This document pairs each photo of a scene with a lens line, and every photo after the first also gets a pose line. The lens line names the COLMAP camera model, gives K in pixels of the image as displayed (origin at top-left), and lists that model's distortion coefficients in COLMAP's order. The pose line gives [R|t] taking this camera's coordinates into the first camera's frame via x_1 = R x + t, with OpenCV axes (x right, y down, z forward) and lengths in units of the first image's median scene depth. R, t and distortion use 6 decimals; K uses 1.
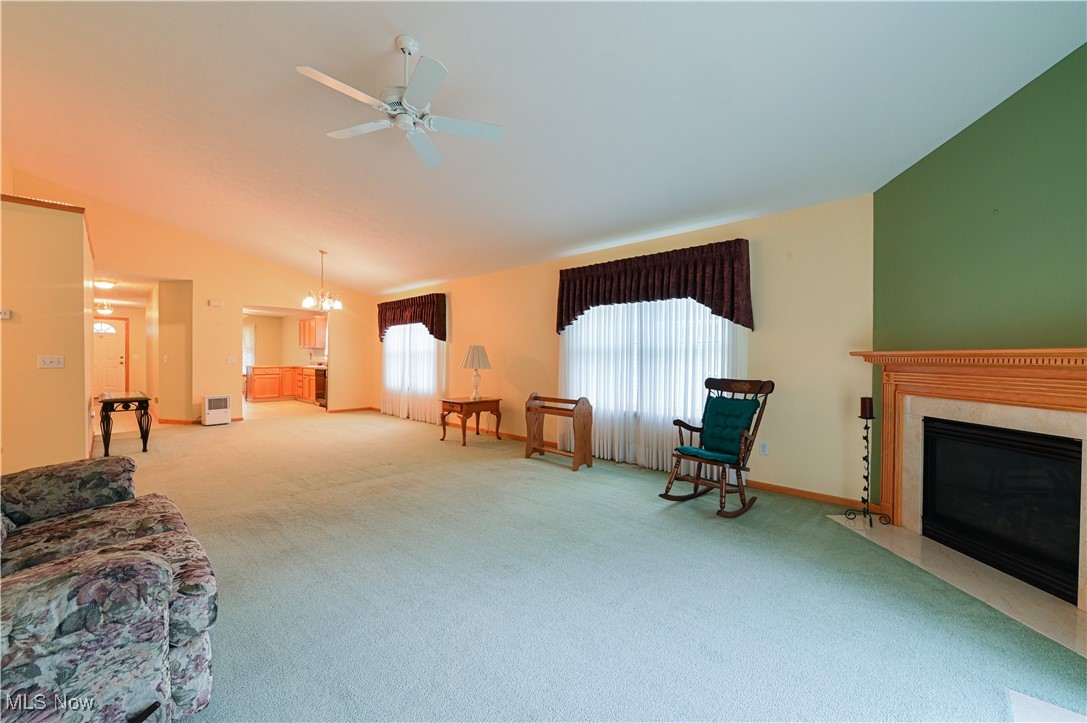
lens RADIAL K [[434.8, 0, 544.4], [0, 434.8, 359.9], [0, 0, 1]] dist [-0.007701, -0.001217]
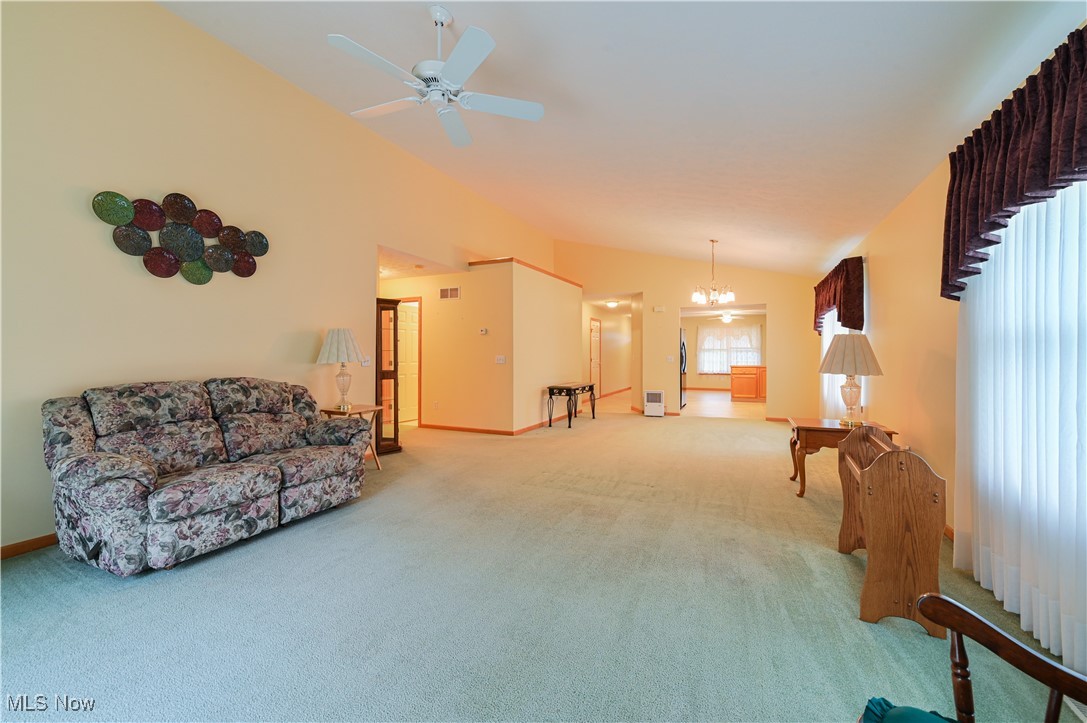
lens RADIAL K [[434.8, 0, 541.4], [0, 434.8, 357.3], [0, 0, 1]] dist [-0.007701, -0.001217]
pose [[0.341513, -0.002338, -0.939874, 0.217877], [-0.003475, 0.999987, -0.003750, 0.000674], [0.939871, 0.004547, 0.341501, 0.342103]]
